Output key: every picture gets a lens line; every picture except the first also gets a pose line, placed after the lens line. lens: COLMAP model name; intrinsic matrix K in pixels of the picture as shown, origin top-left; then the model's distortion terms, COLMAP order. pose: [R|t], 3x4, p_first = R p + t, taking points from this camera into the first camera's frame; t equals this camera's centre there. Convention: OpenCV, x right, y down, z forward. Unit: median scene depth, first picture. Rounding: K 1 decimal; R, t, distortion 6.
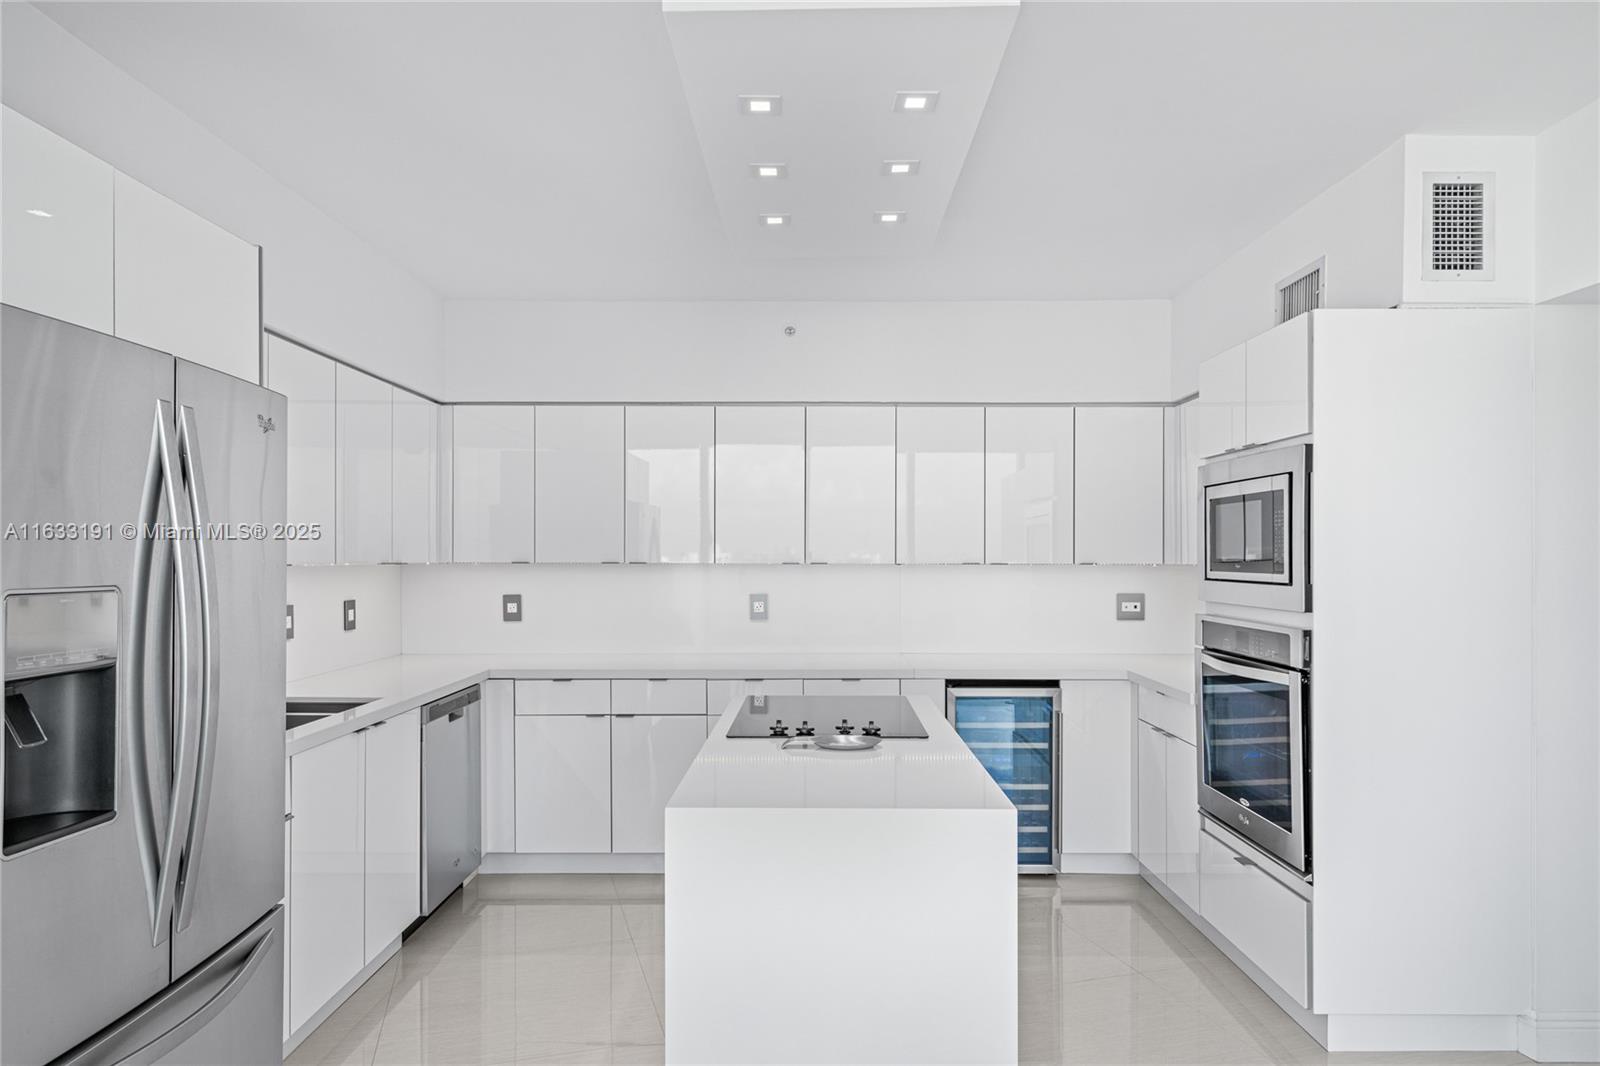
lens RADIAL K [[1013.7, 0, 805.0], [0, 1013.7, 556.0], [0, 0, 1]] dist [-0.001524, -0.000525]
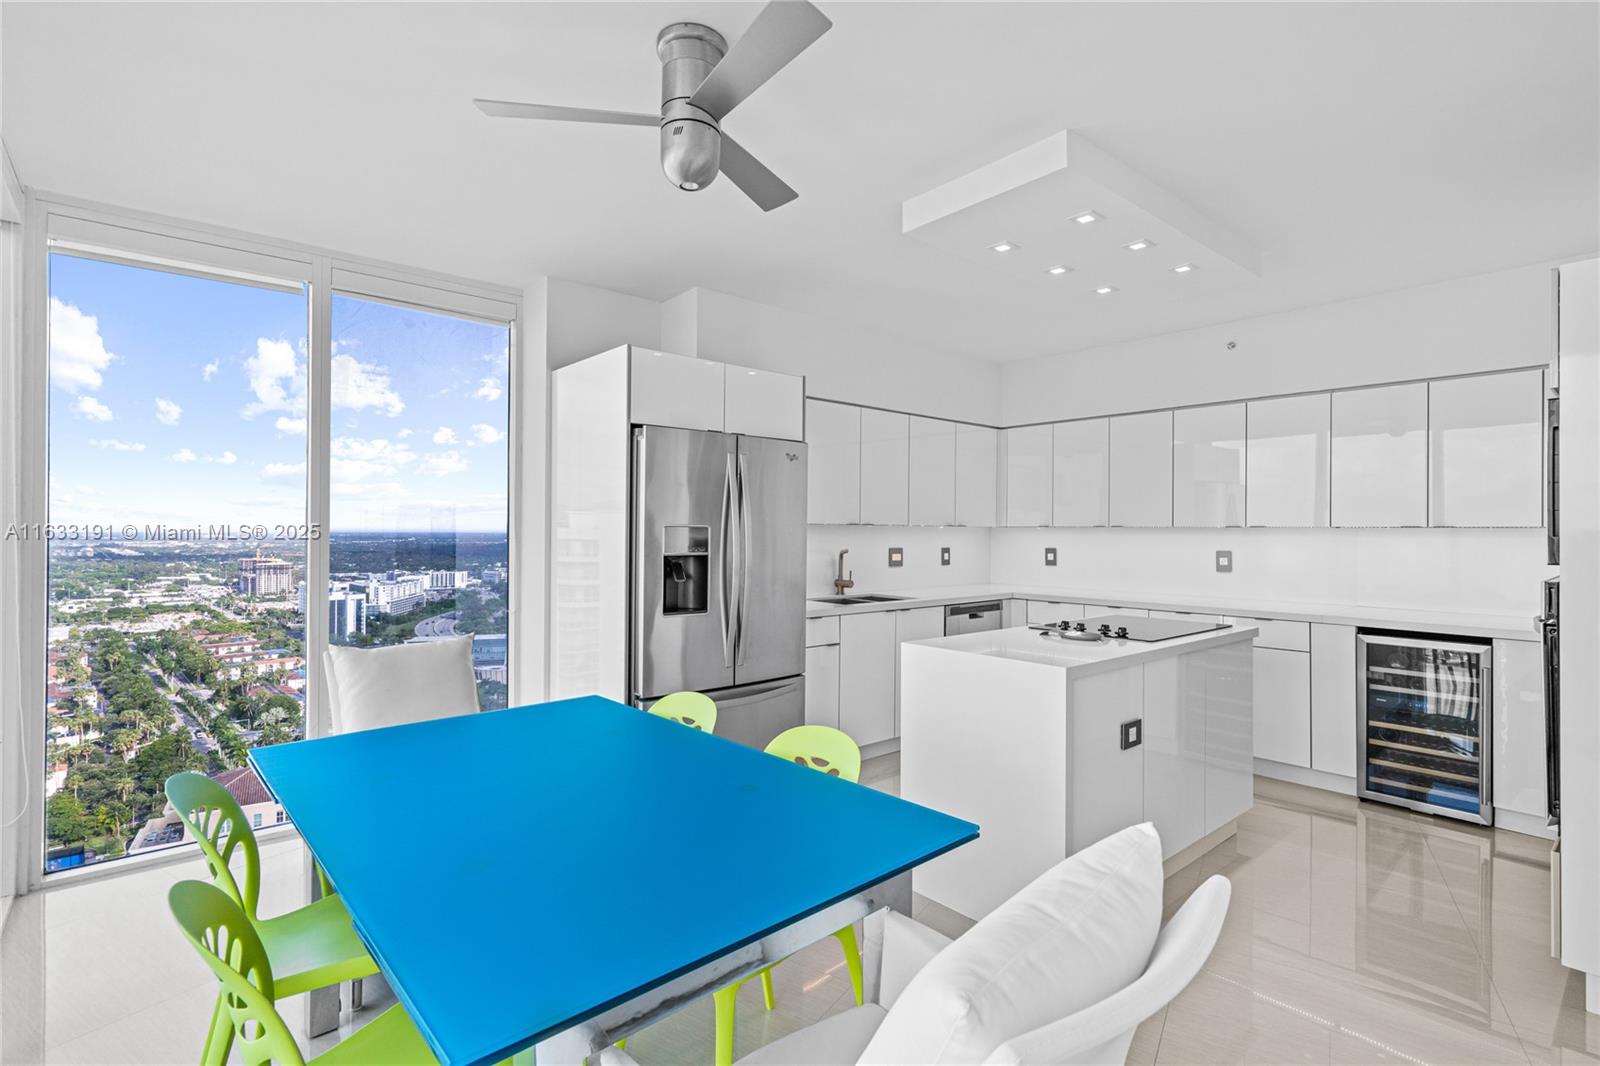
lens RADIAL K [[770.4, 0, 795.4], [0, 770.4, 539.8], [0, 0, 1]] dist [0.001312, 0.000098]
pose [[0.646083, 0.011556, -0.763180, 0.393967], [-0.004688, 0.999927, 0.011172, 0.016260], [0.763253, -0.003640, 0.646090, -0.052363]]
